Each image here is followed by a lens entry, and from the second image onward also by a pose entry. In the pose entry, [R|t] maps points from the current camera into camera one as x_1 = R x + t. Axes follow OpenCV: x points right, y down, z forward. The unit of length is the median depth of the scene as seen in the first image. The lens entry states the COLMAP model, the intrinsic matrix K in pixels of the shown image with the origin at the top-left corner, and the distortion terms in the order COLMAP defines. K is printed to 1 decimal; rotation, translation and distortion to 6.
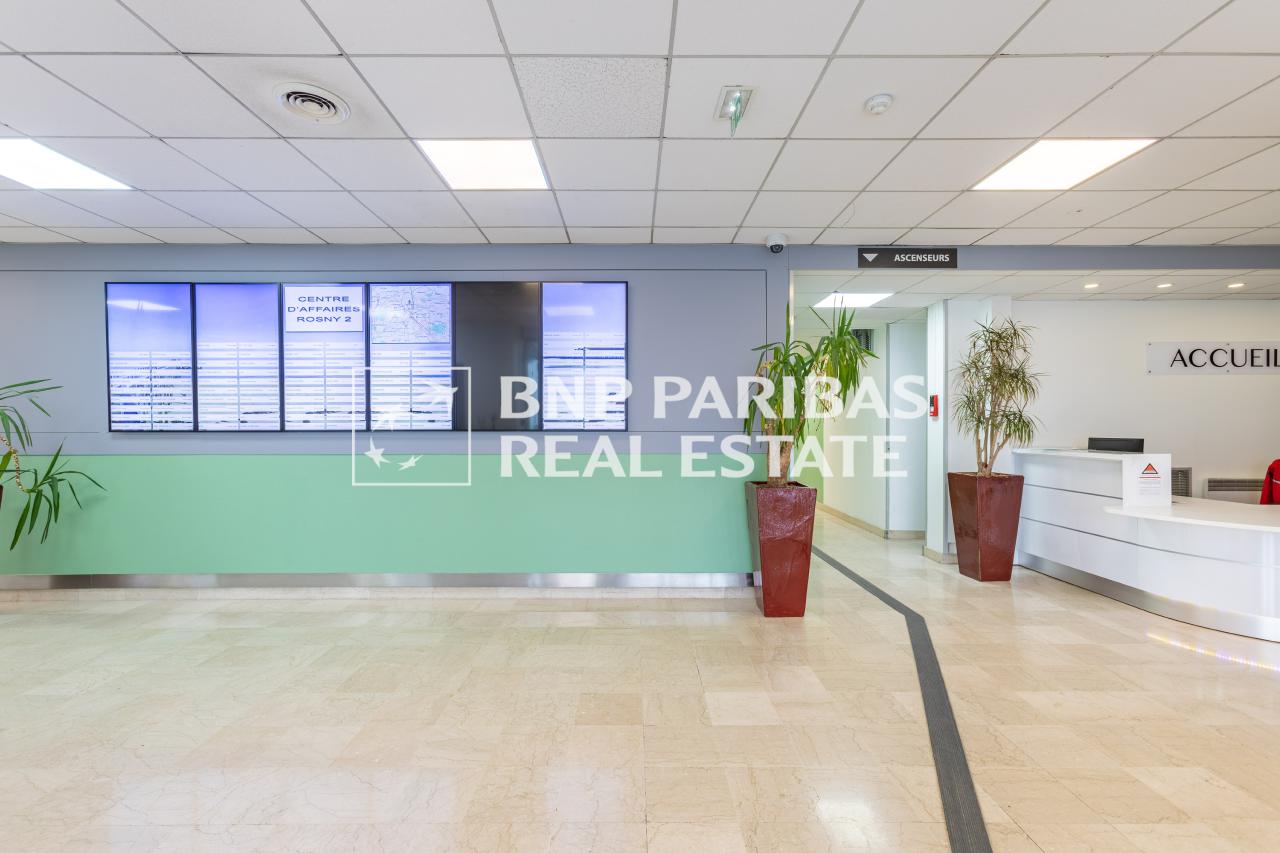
lens RADIAL K [[582.4, 0, 634.8], [0, 582.4, 425.4], [0, 0, 1]] dist [-0.002718, 0.002372]
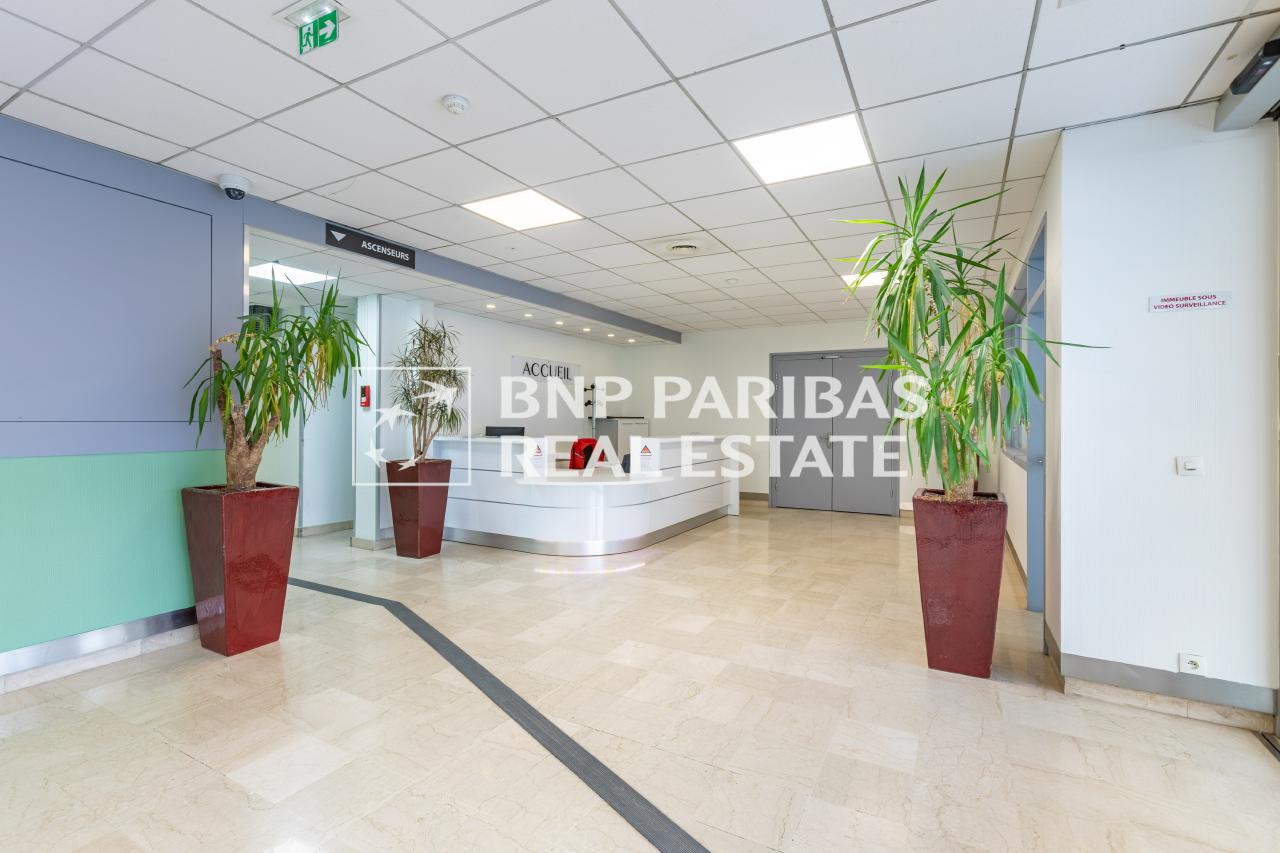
lens RADIAL K [[582.4, 0, 636.5], [0, 582.4, 423.8], [0, 0, 1]] dist [-0.002718, 0.002372]
pose [[0.481656, -0.005618, 0.876343, -0.191158], [-0.009608, 0.999885, 0.011691, -0.003157], [-0.876308, -0.014051, 0.481546, 0.128503]]
